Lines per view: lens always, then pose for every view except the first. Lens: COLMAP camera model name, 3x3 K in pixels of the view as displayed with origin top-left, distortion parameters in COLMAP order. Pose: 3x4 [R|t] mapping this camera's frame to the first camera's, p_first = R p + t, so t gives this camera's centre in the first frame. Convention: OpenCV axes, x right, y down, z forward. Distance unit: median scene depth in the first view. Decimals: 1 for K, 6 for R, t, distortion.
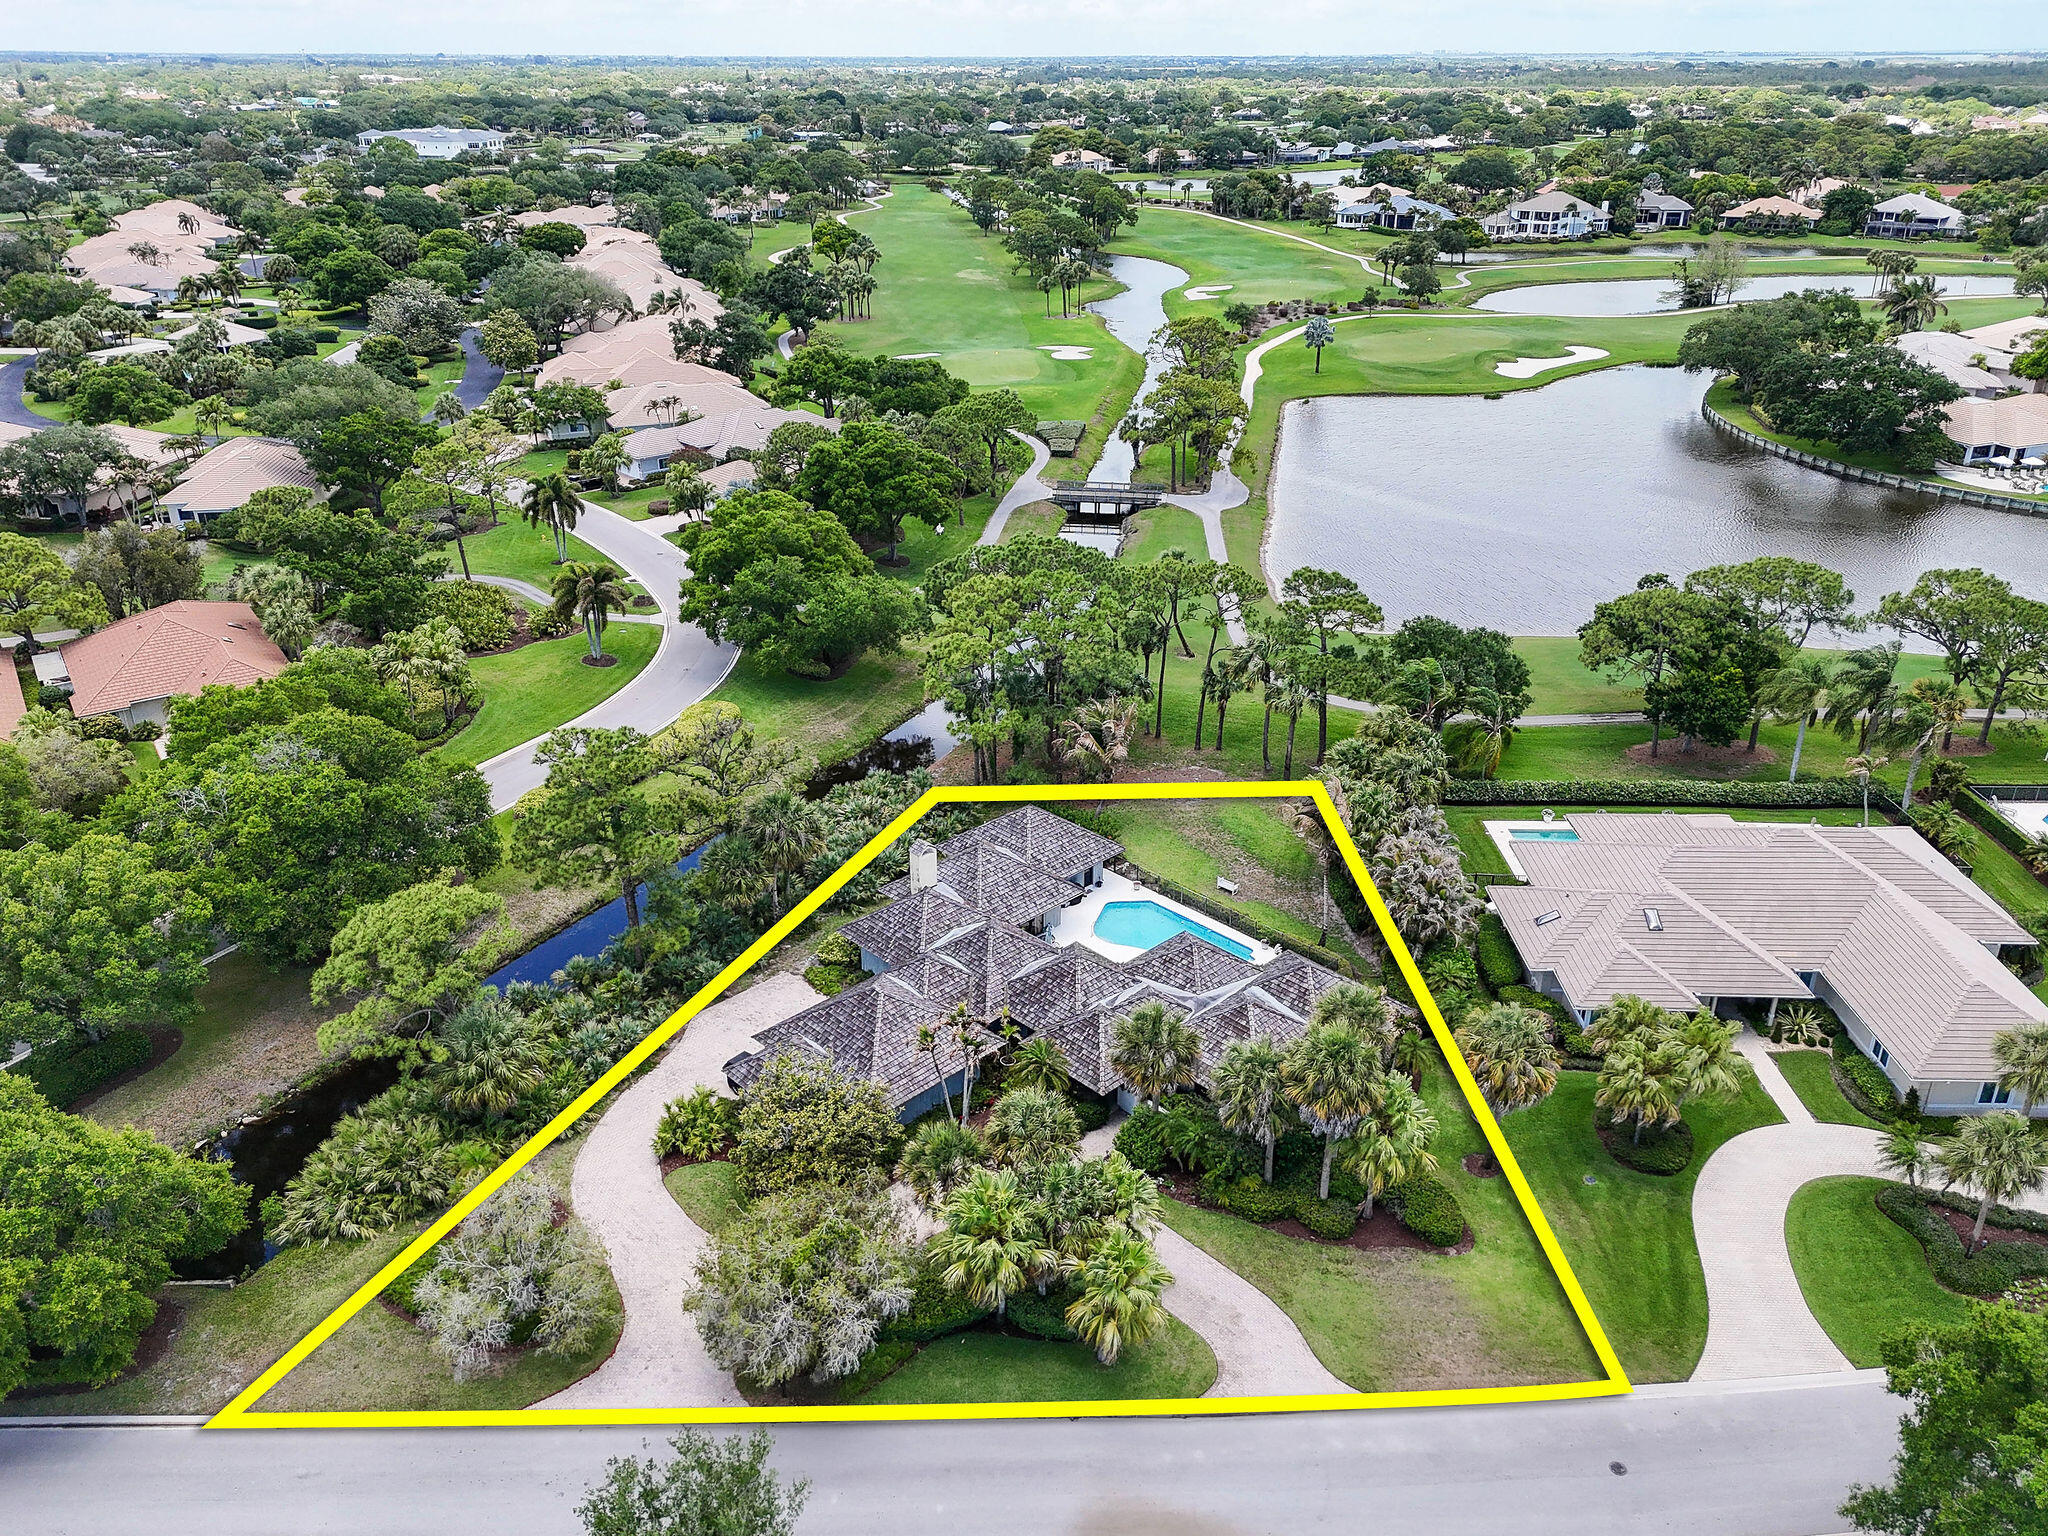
lens RADIAL K [[1513.1, 0, 1020.5], [0, 1513.1, 766.4], [0, 0, 1]] dist [0.073546, -0.060176]
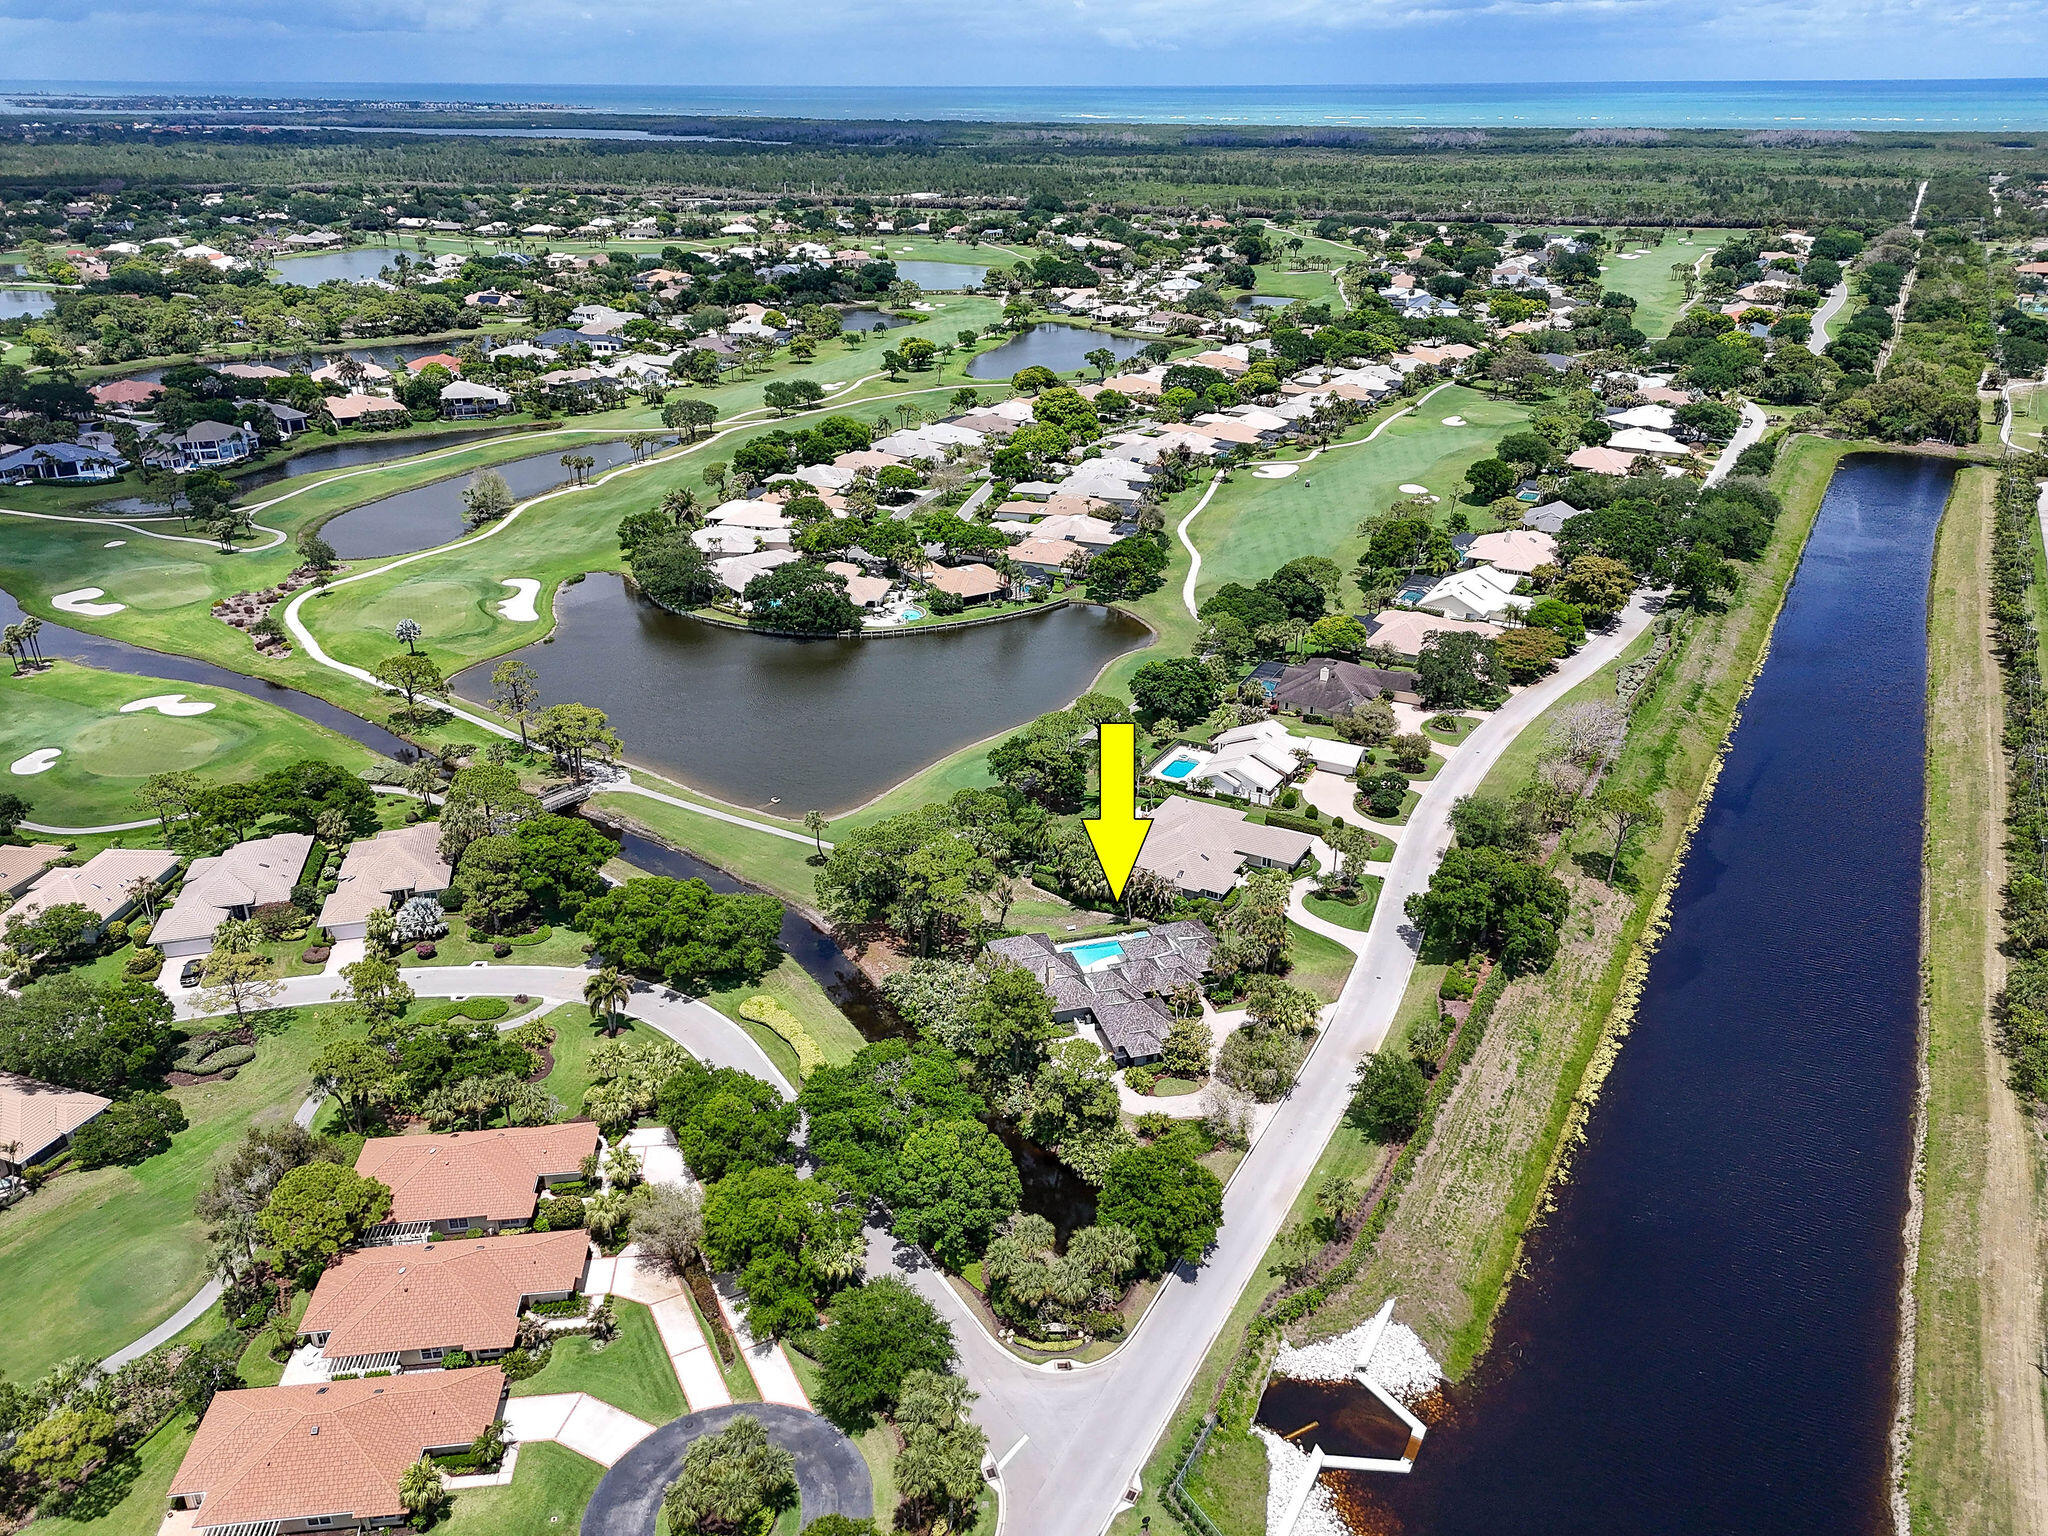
lens RADIAL K [[1513.1, 0, 1023.0], [0, 1513.1, 768.9], [0, 0, 1]] dist [0.073546, -0.060176]
pose [[0.474208, -0.362768, 0.802201, -1.669522], [0.373194, 0.908081, 0.190041, -0.611244], [-0.797404, 0.209257, 0.566002, -0.294269]]
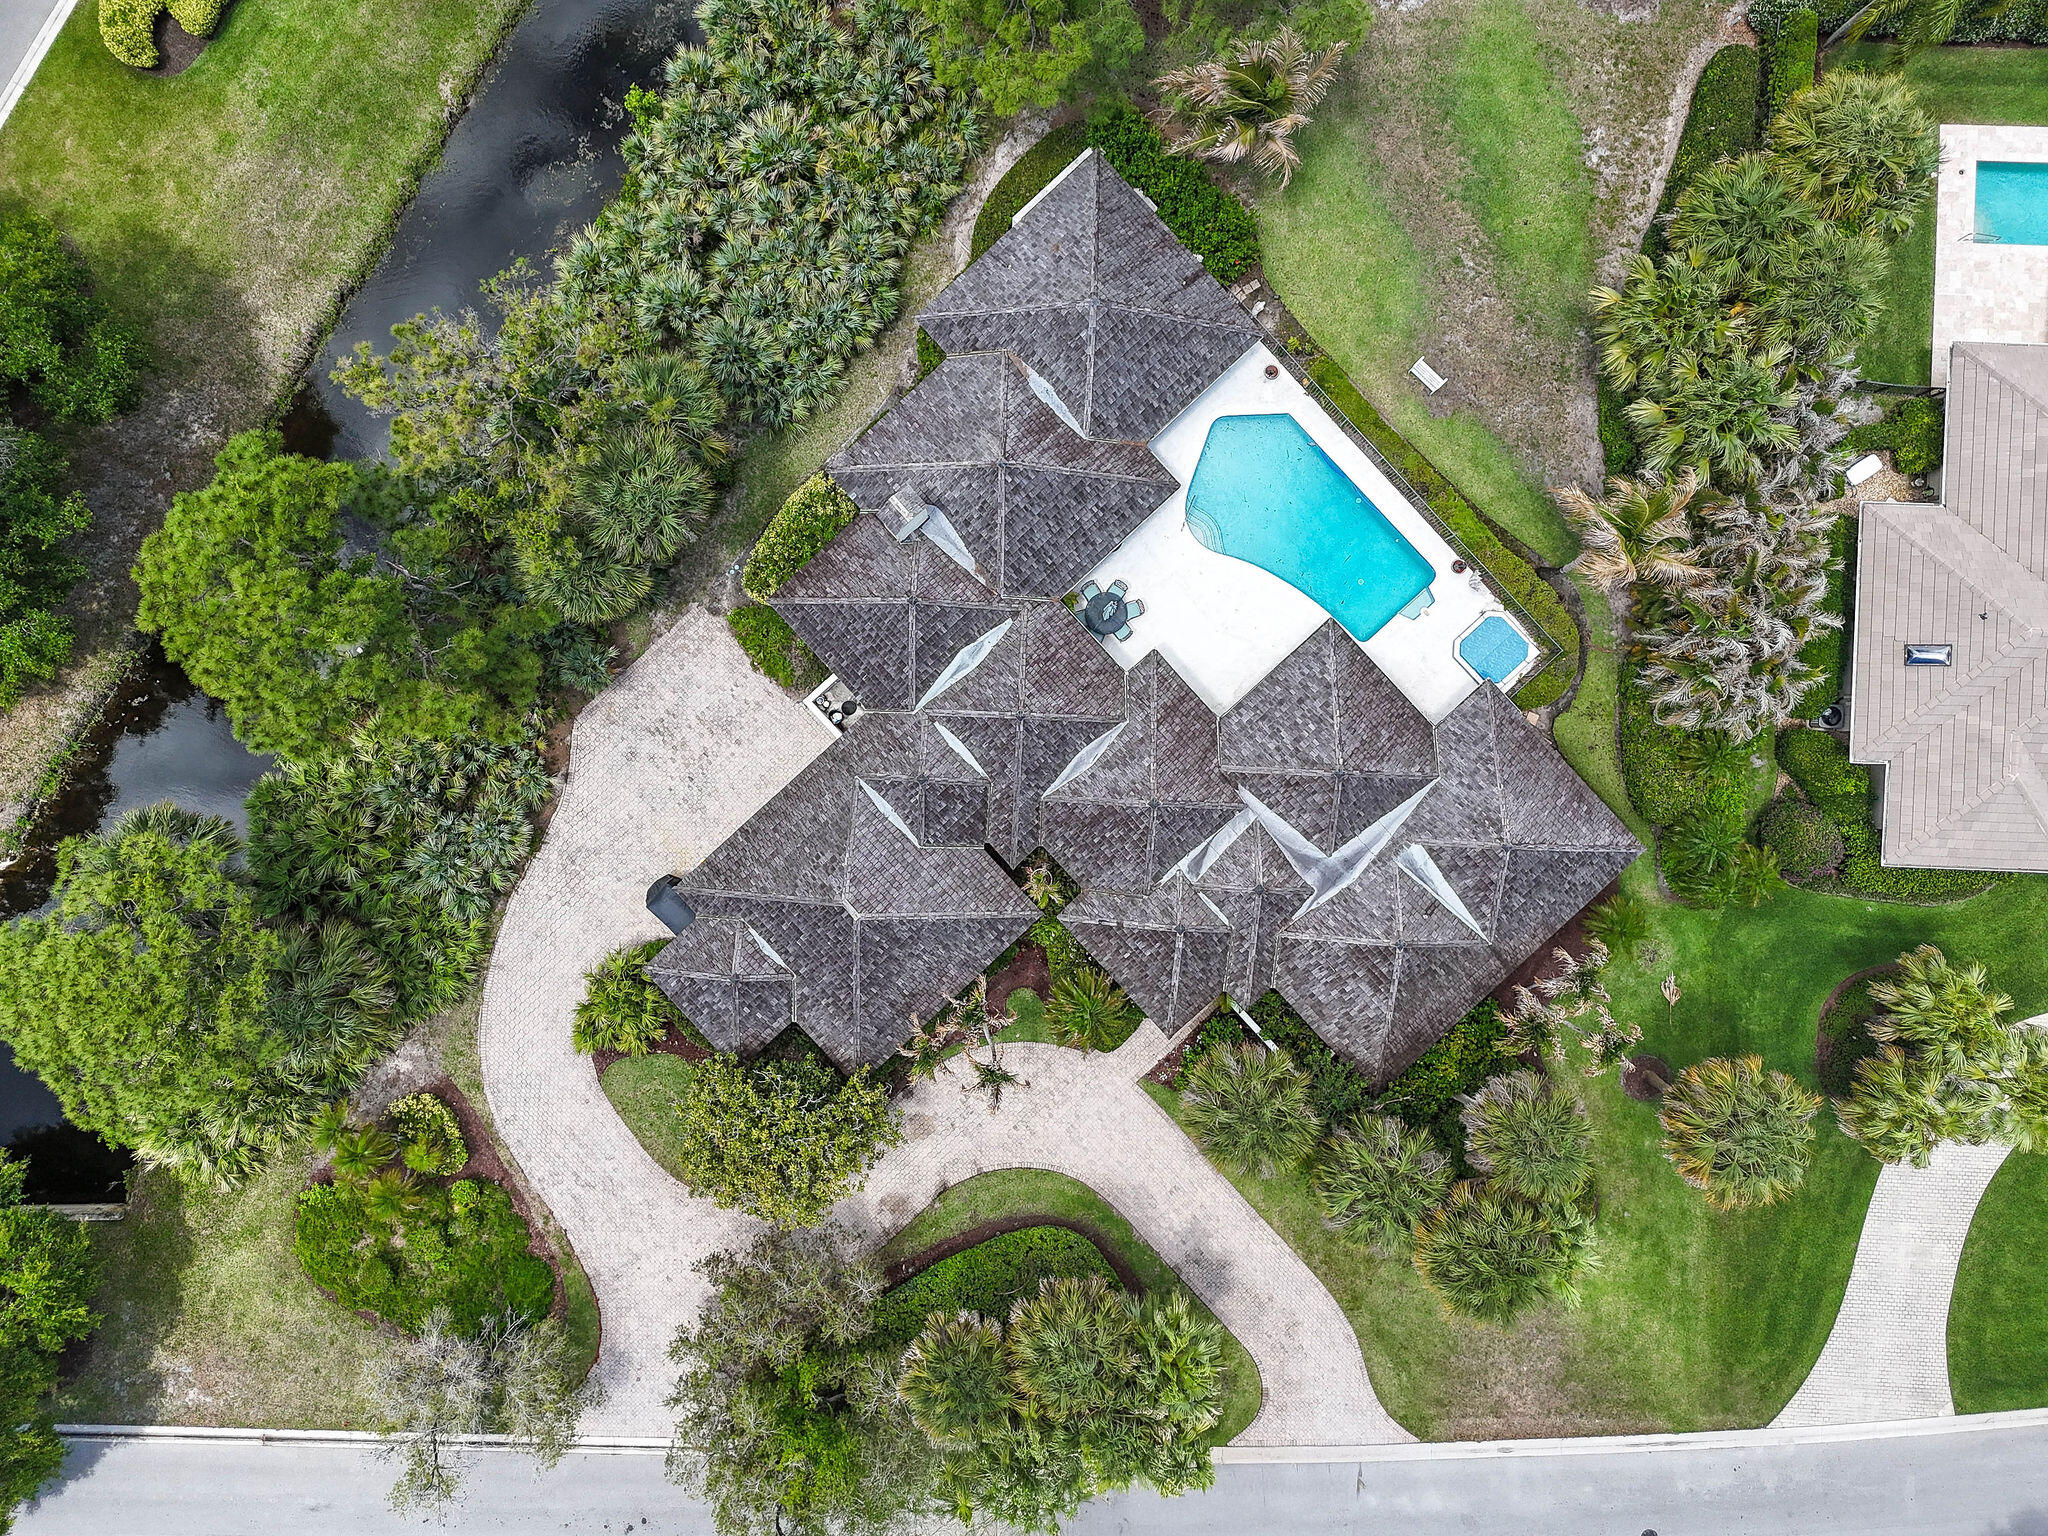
lens RADIAL K [[1513.1, 0, 1022.8], [0, 1513.1, 767.8], [0, 0, 1]] dist [0.073546, -0.060176]
pose [[0.999675, 0.022551, 0.011852, -0.022278], [-0.020308, 0.424491, 0.905204, -0.389120], [0.015383, -0.905151, 0.424811, 0.618297]]
